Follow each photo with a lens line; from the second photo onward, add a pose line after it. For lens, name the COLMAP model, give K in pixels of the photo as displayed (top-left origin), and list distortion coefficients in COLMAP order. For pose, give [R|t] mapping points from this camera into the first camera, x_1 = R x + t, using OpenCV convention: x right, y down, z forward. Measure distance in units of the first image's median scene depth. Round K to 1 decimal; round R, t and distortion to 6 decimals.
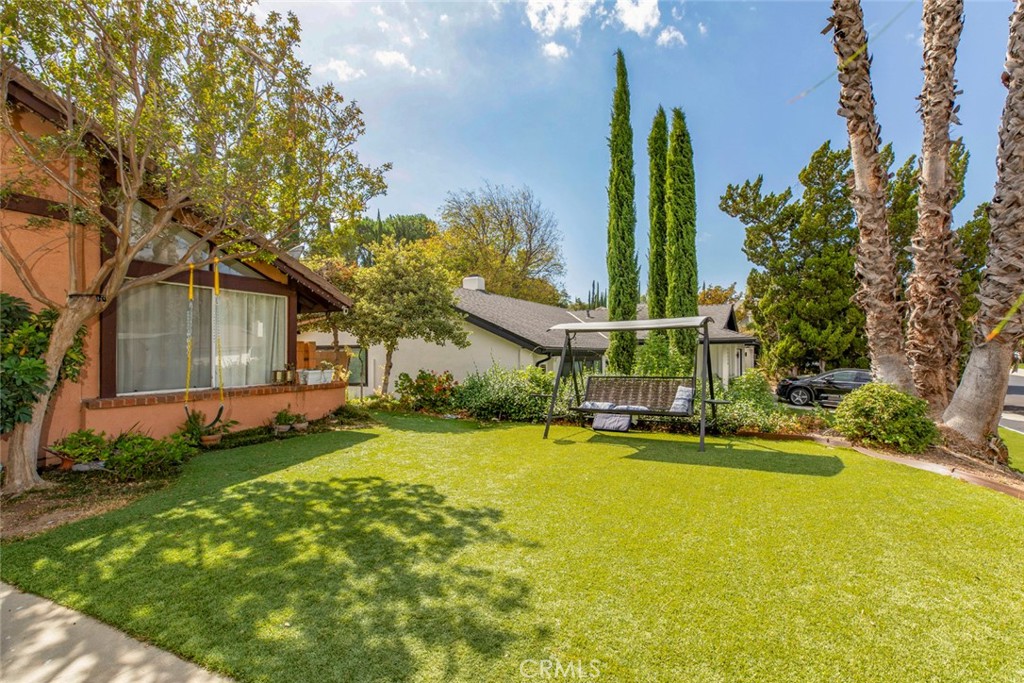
lens RADIAL K [[469.2, 0, 512.0], [0, 469.2, 341.5], [0, 0, 1]] dist [-0.001873, 0.000454]
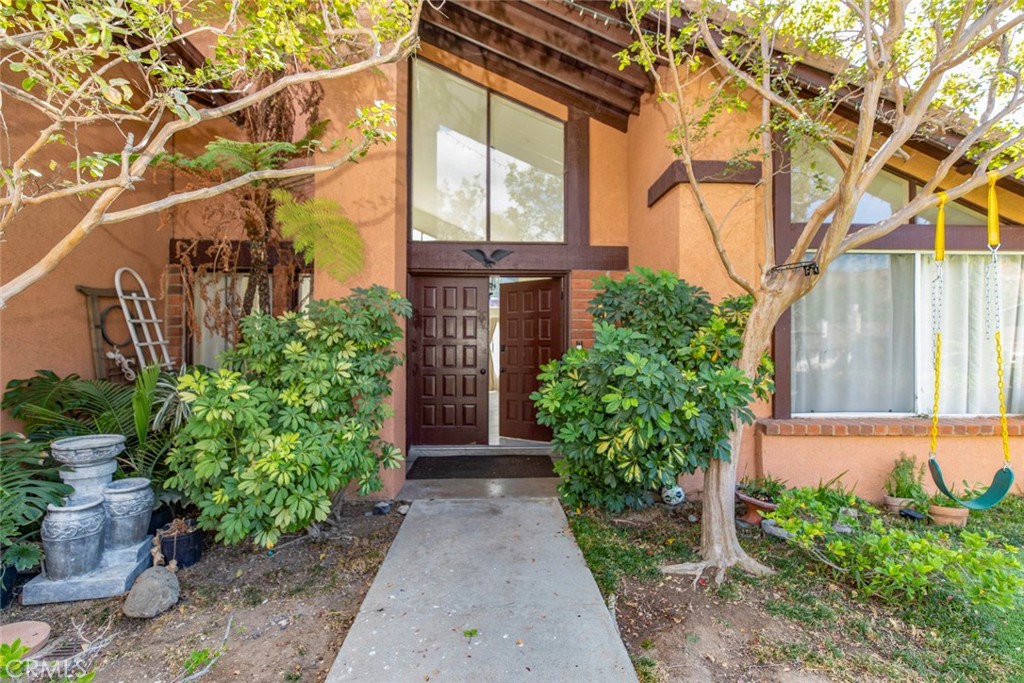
lens RADIAL K [[469.2, 0, 512.0], [0, 469.2, 341.5], [0, 0, 1]] dist [-0.001873, 0.000454]
pose [[0.439303, -0.015050, -0.898213, -0.512010], [0.009899, 0.999880, -0.011912, 0.004246], [0.898285, -0.003658, 0.439399, 0.390421]]
